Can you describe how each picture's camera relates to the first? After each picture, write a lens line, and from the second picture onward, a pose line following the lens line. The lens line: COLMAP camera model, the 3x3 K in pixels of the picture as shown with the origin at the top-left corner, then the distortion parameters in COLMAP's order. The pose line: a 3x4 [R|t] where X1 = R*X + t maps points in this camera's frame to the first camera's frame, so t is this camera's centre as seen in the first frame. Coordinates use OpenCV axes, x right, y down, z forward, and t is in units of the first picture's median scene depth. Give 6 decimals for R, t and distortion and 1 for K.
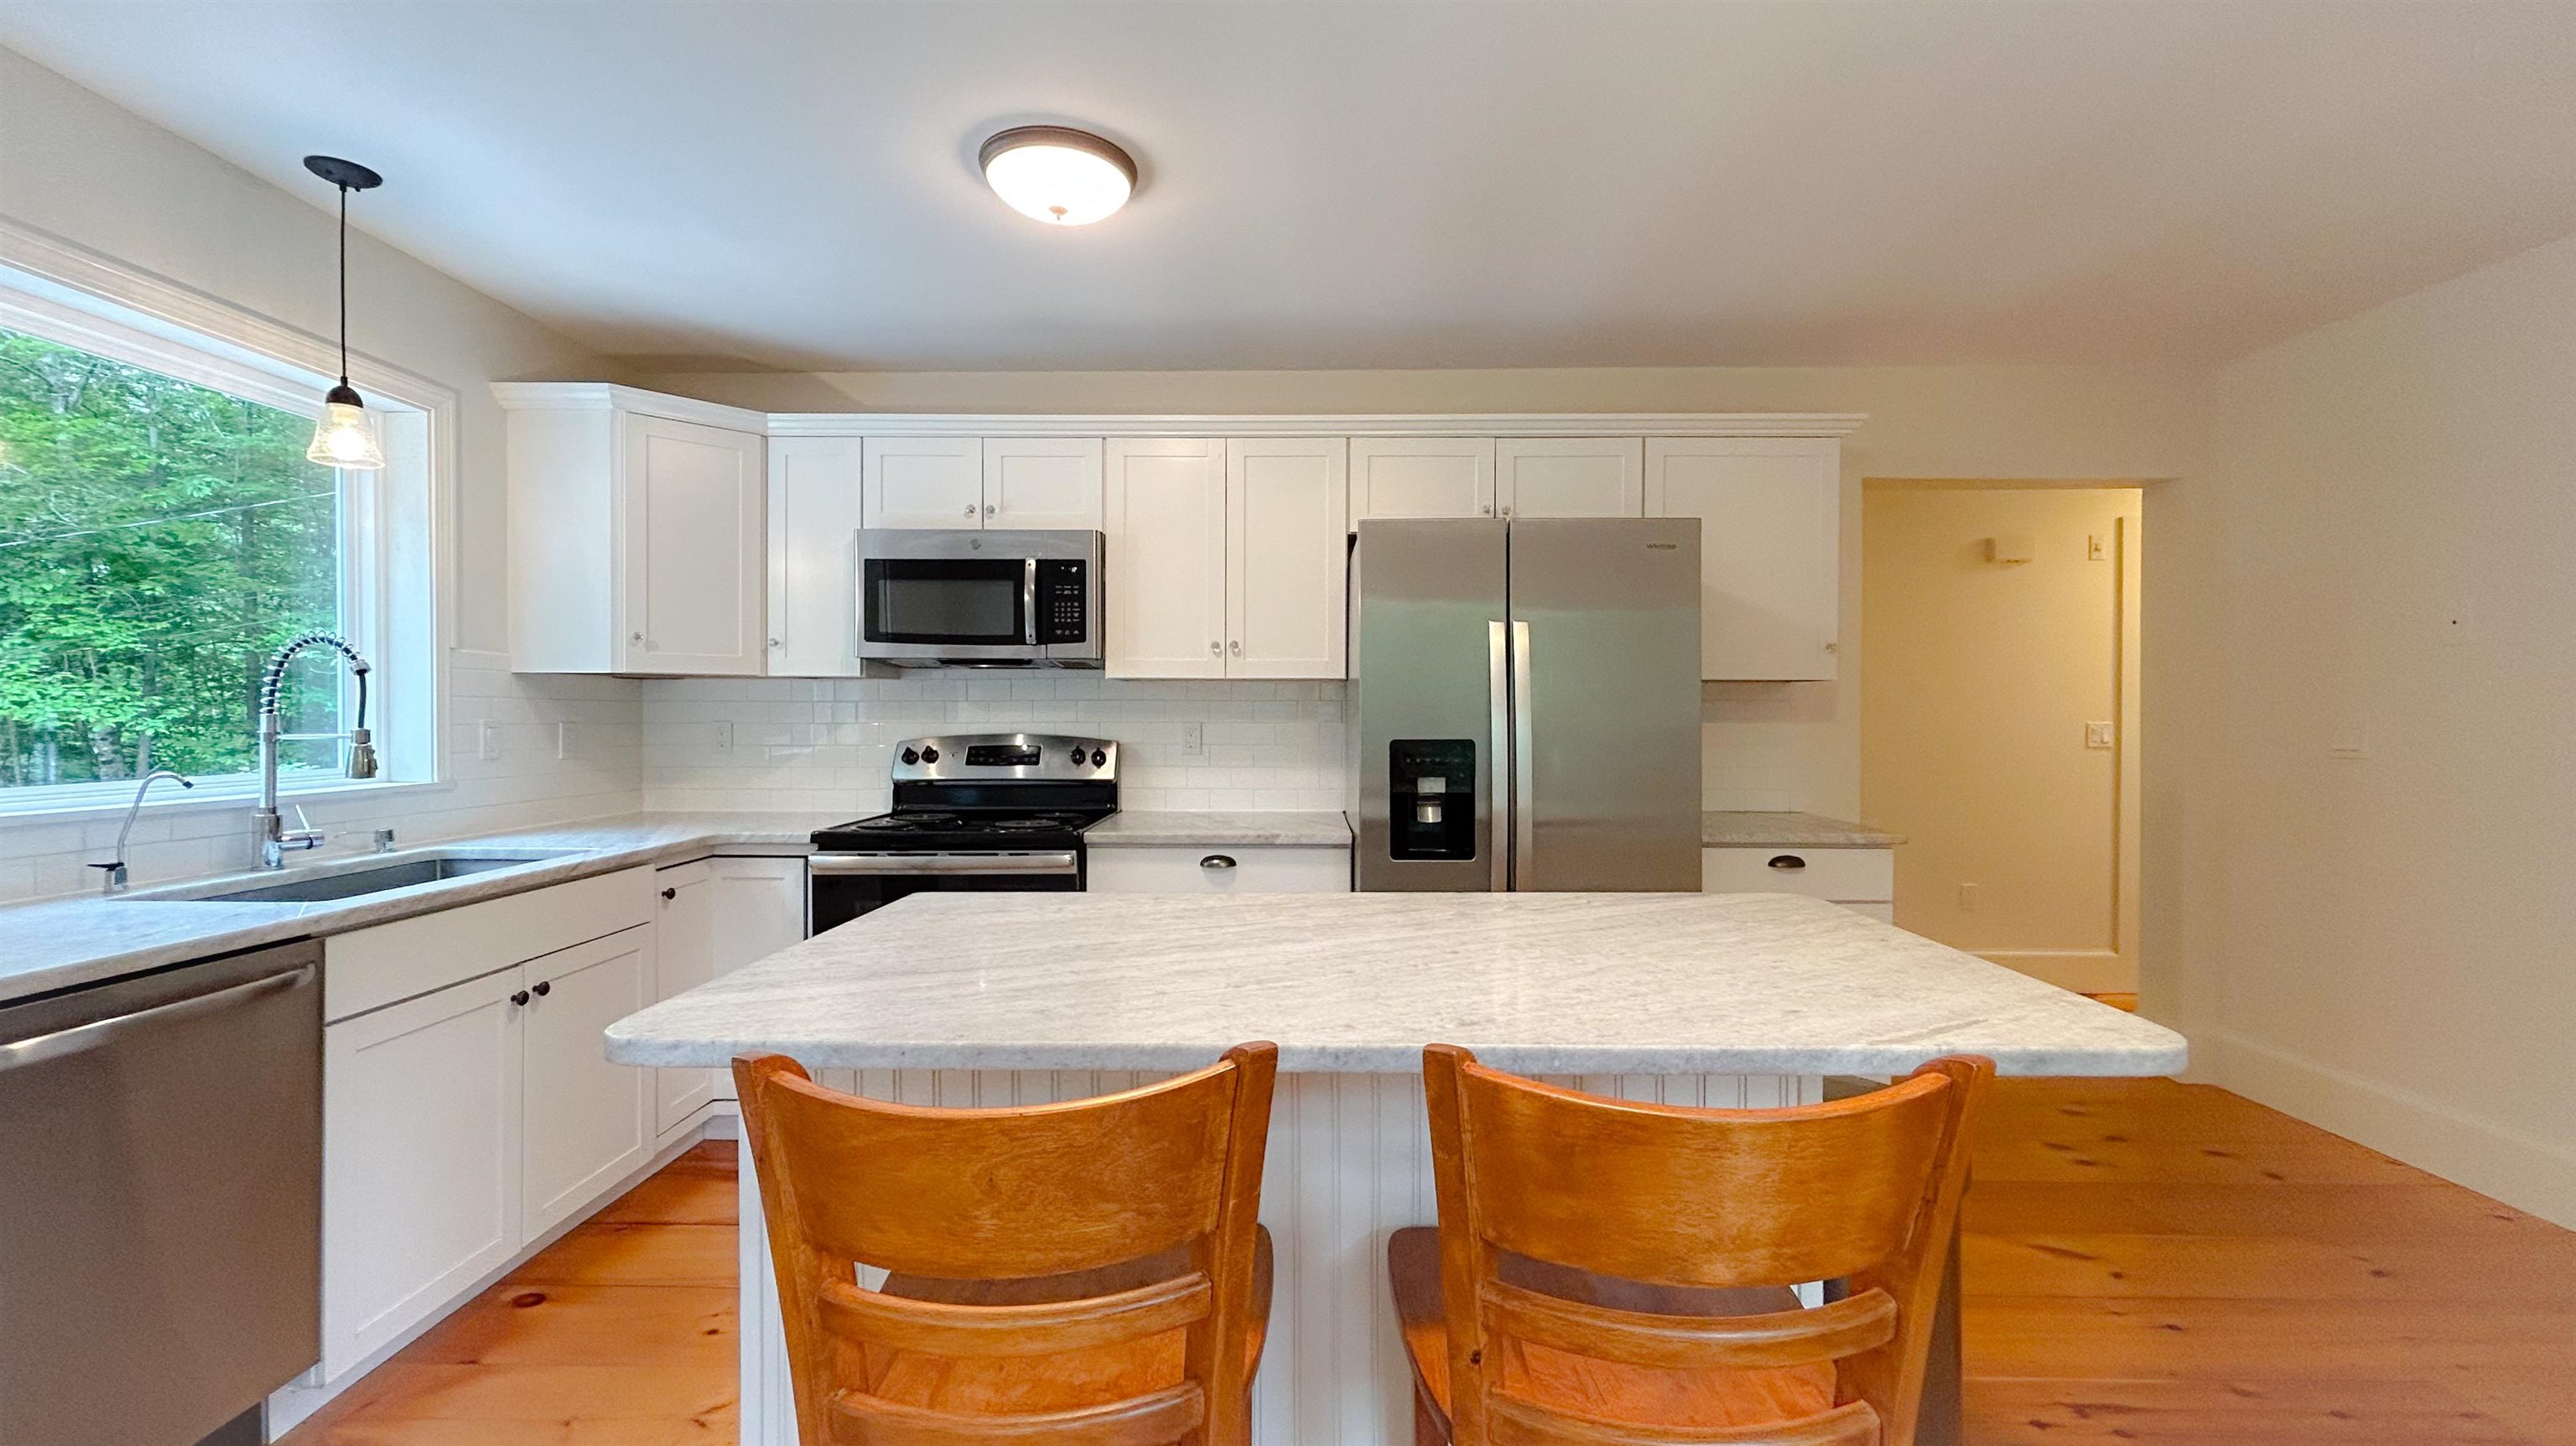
lens RADIAL K [[1060.0, 0, 1304.3], [0, 1060.0, 711.9], [0, 0, 1]] dist [-0.002085, 0.000271]
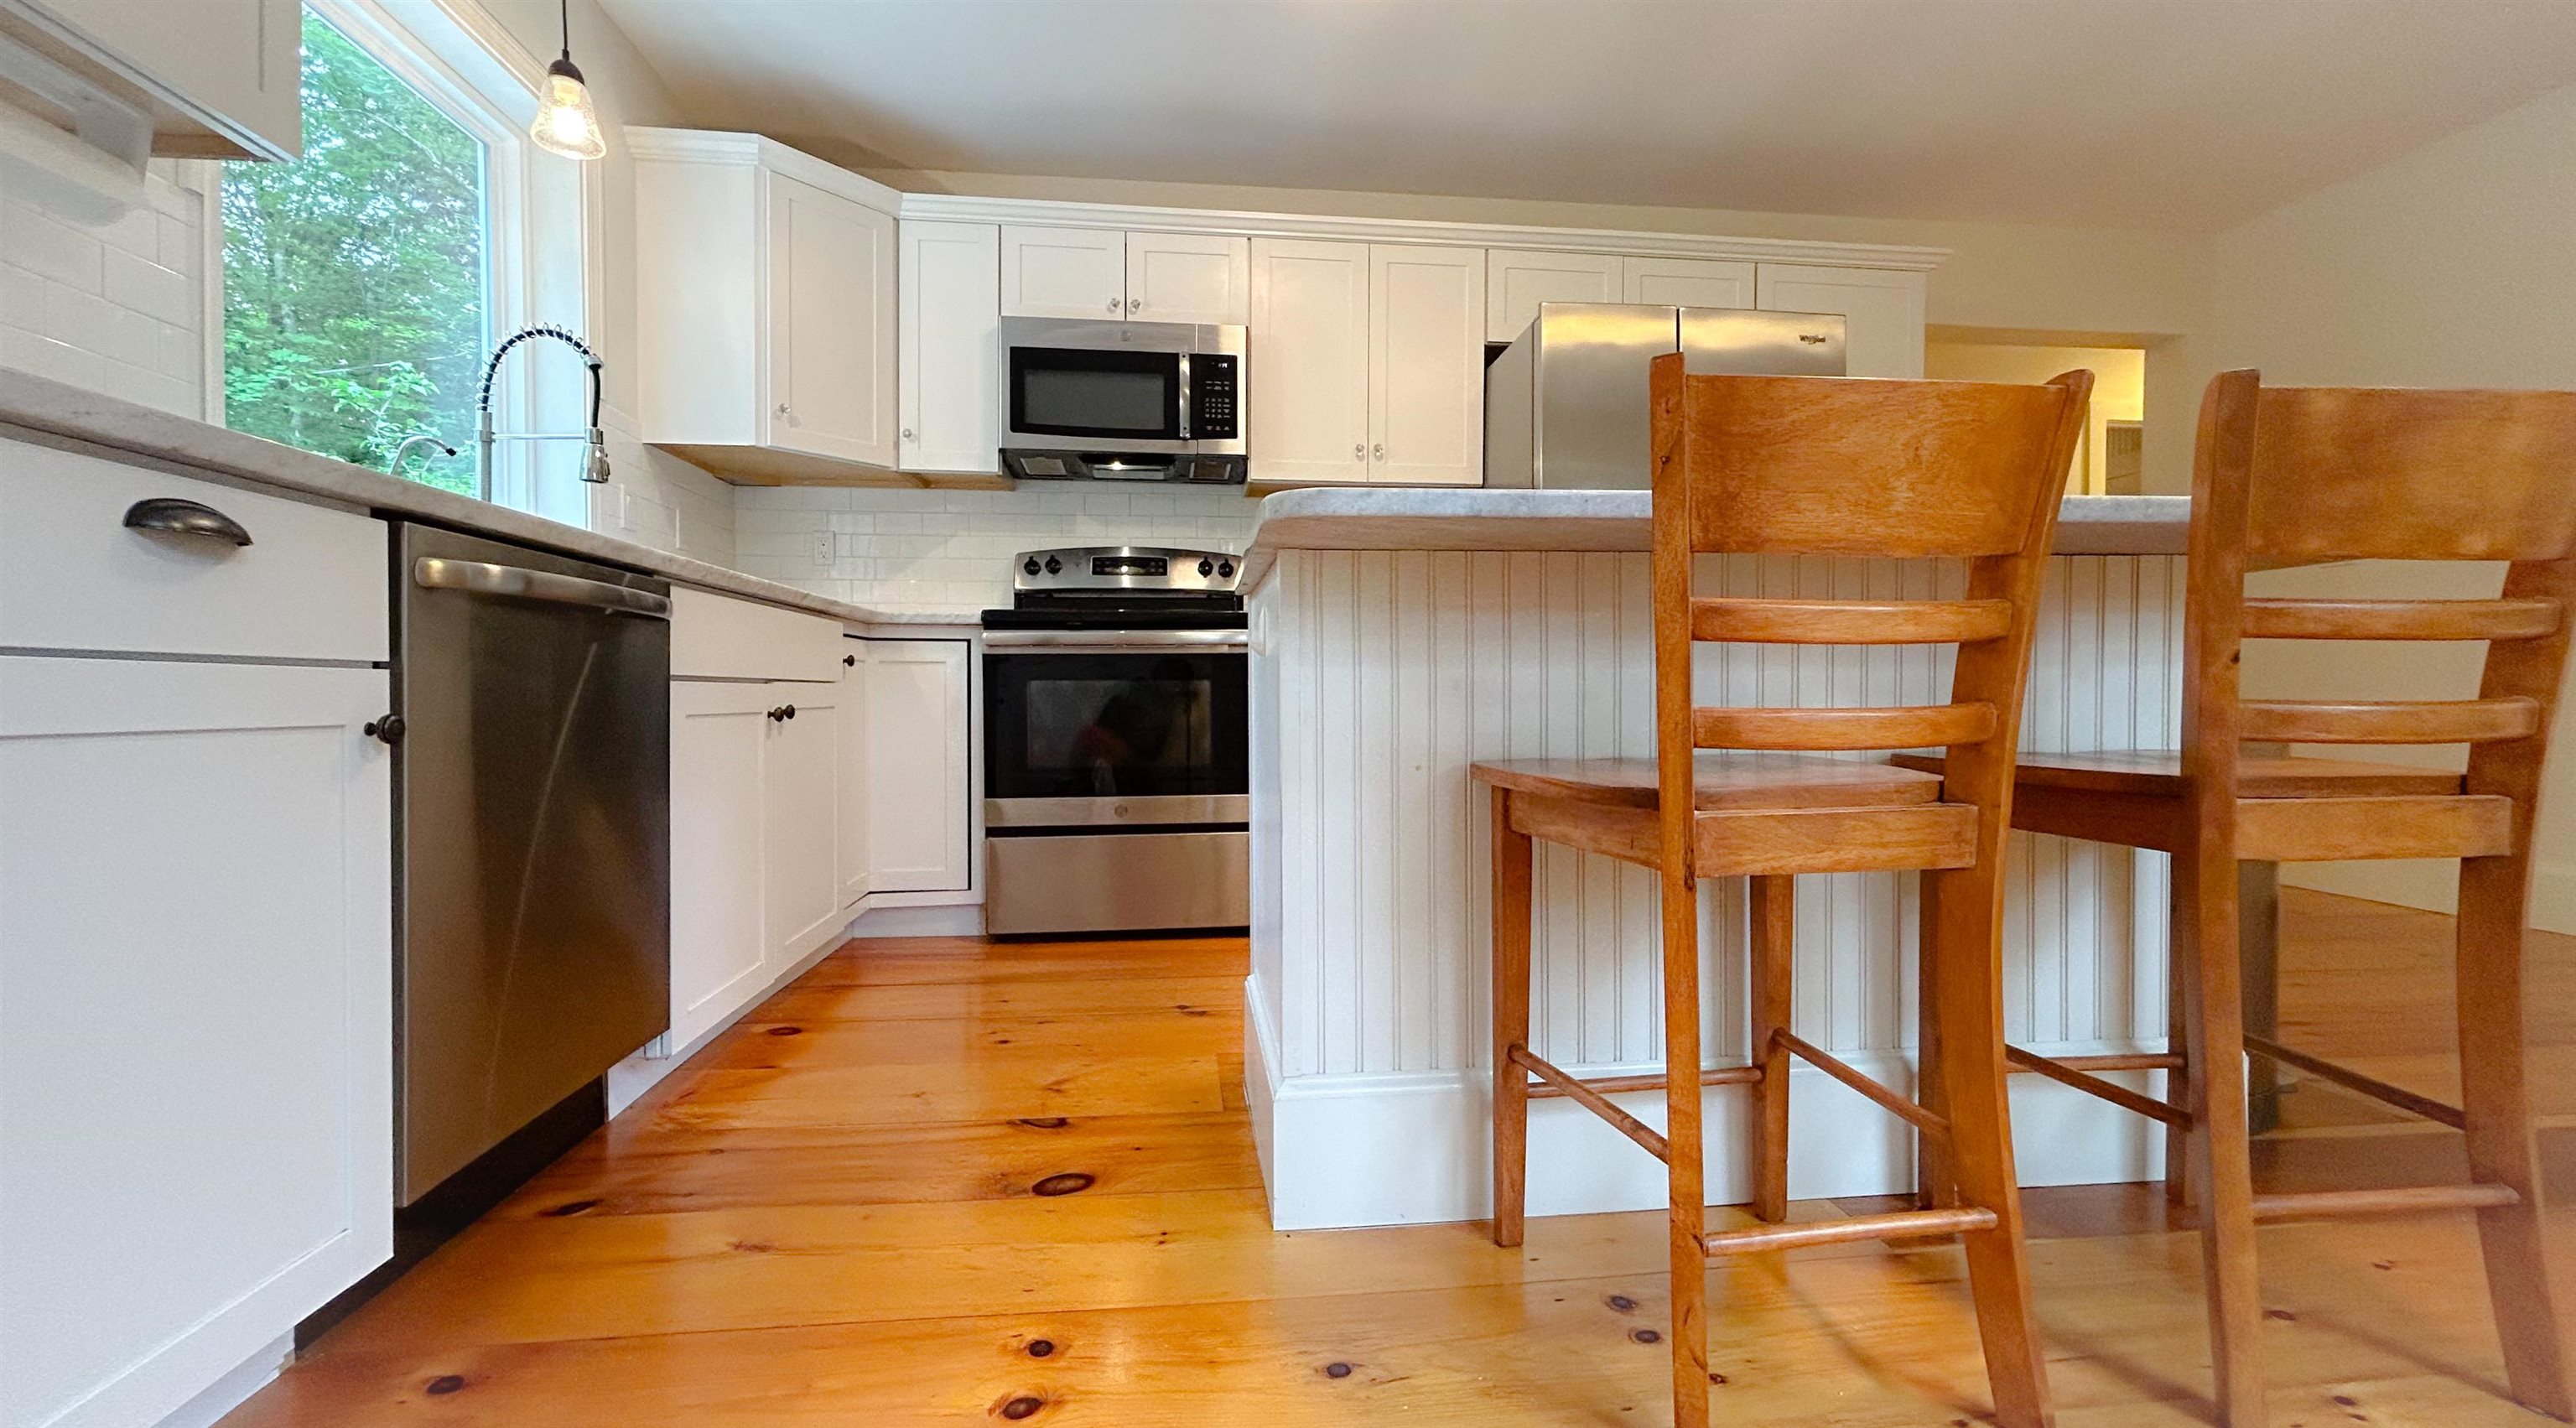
lens RADIAL K [[1059.9, 0, 1298.5], [0, 1059.9, 717.1], [0, 0, 1]] dist [-0.002085, 0.000271]
pose [[0.992584, -0.003945, 0.121494, -0.283095], [0.001303, 0.999761, 0.021811, 0.183655], [-0.121551, -0.021491, 0.992353, -0.008283]]
